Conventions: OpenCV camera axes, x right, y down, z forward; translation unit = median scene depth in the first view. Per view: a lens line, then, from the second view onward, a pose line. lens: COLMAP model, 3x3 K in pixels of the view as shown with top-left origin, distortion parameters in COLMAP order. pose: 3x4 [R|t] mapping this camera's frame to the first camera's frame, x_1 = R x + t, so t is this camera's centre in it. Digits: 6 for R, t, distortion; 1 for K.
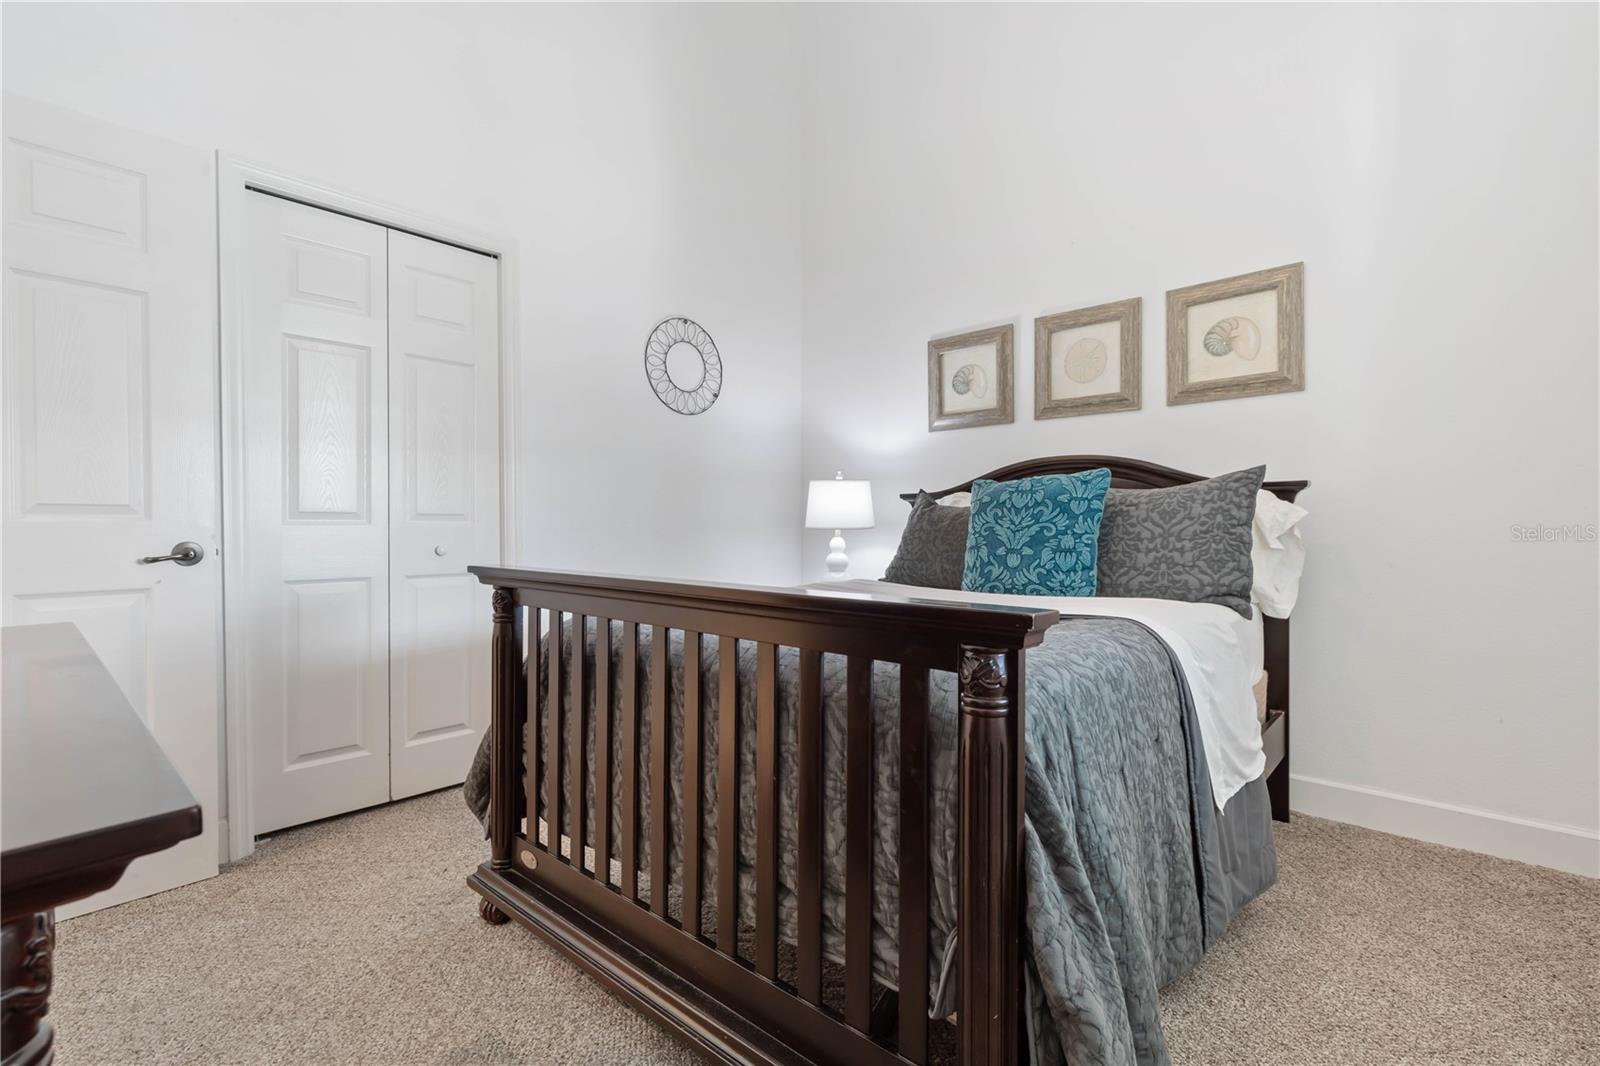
lens RADIAL K [[727.7, 0, 803.6], [0, 727.7, 521.8], [0, 0, 1]] dist [0.007481, -0.001364]
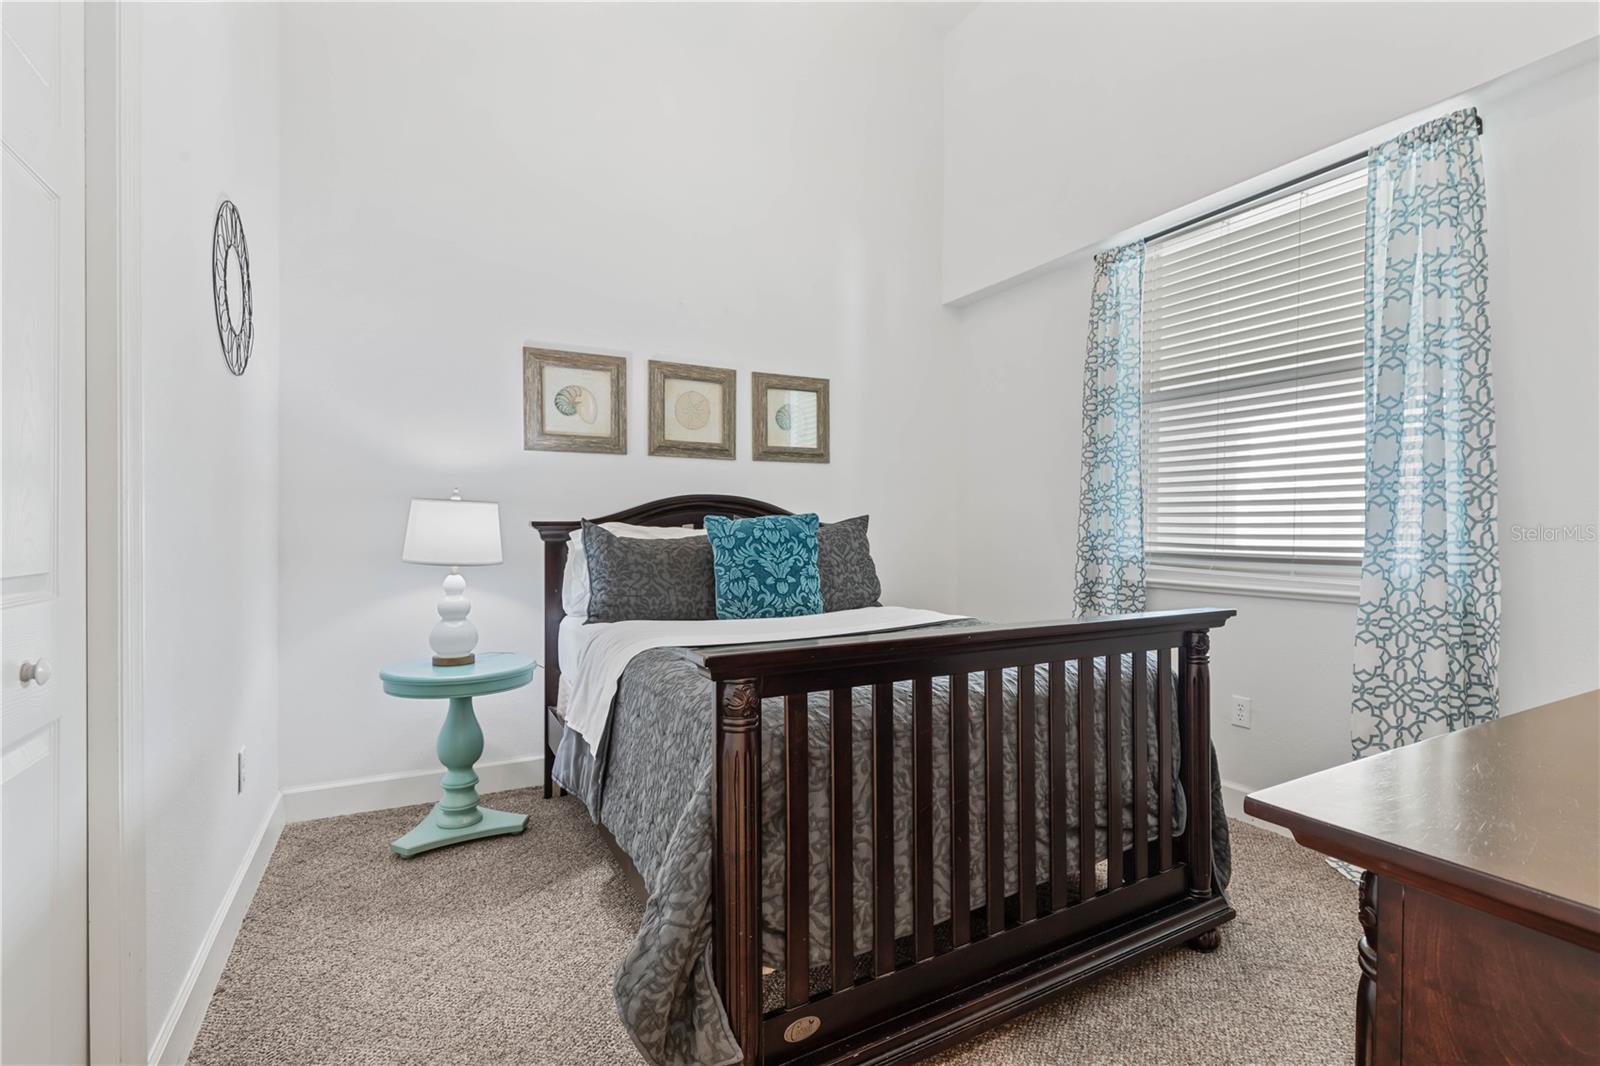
lens RADIAL K [[727.7, 0, 808.0], [0, 727.7, 532.4], [0, 0, 1]] dist [0.007481, -0.001364]
pose [[0.323889, 0.000490, 0.946095, -0.763573], [-0.004421, 0.999990, 0.000995, -0.036140], [-0.946085, -0.004505, 0.323888, 0.539301]]
